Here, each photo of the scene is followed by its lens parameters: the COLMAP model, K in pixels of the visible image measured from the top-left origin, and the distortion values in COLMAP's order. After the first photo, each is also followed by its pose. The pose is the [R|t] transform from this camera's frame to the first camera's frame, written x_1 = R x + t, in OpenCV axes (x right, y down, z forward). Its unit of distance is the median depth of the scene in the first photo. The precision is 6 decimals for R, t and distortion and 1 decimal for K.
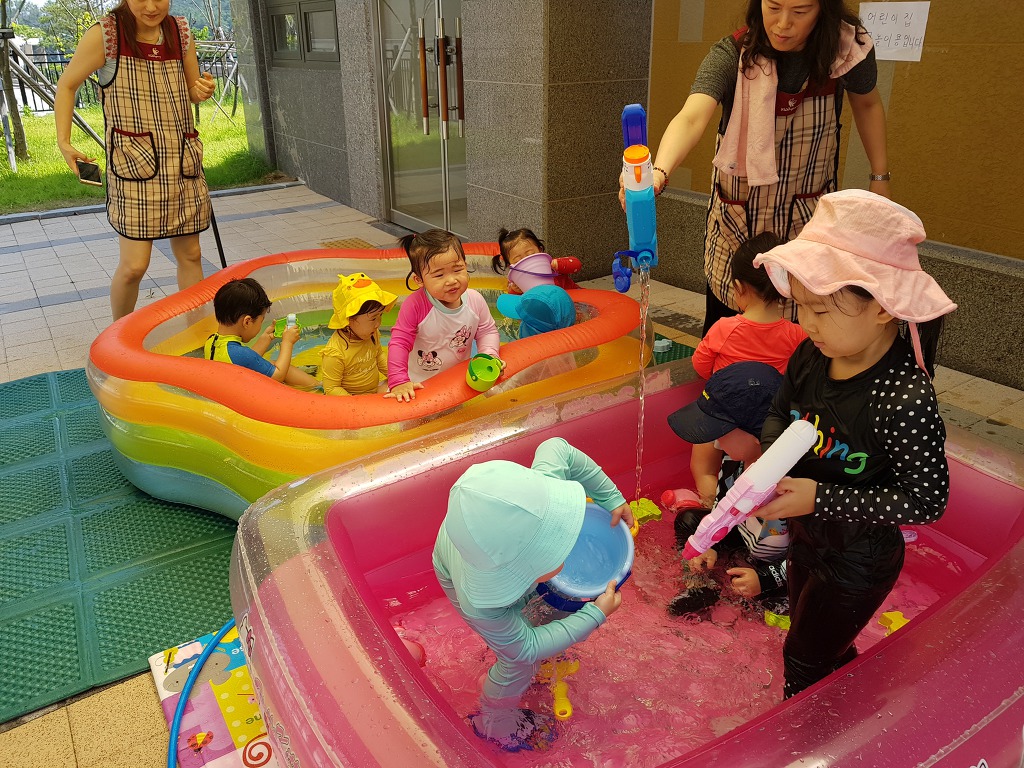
lens RADIAL K [[800.6, 0, 512.0], [0, 800.6, 384.0], [0, 0, 1]] dist [-0.007724, -0.010872]
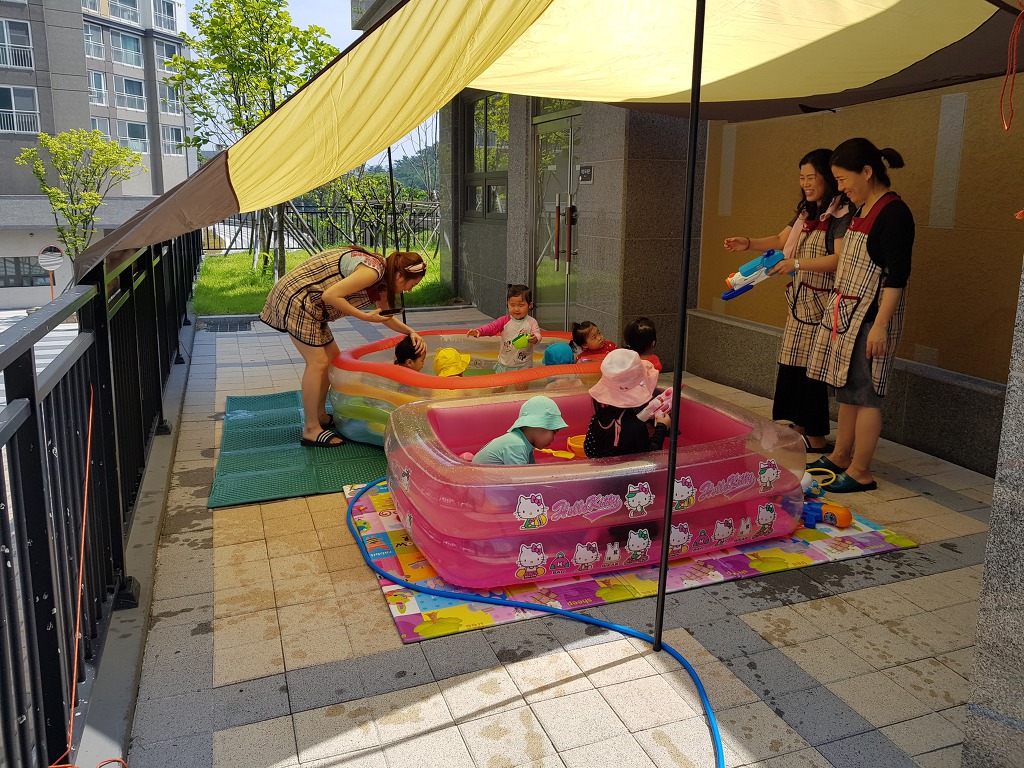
lens RADIAL K [[800.6, 0, 512.0], [0, 800.6, 384.0], [0, 0, 1]] dist [-0.007724, -0.010872]
pose [[0.972370, 0.074730, -0.221161, 0.122817], [-0.113495, 0.979210, -0.168125, 0.110276], [0.203999, 0.188580, 0.960636, -0.285159]]
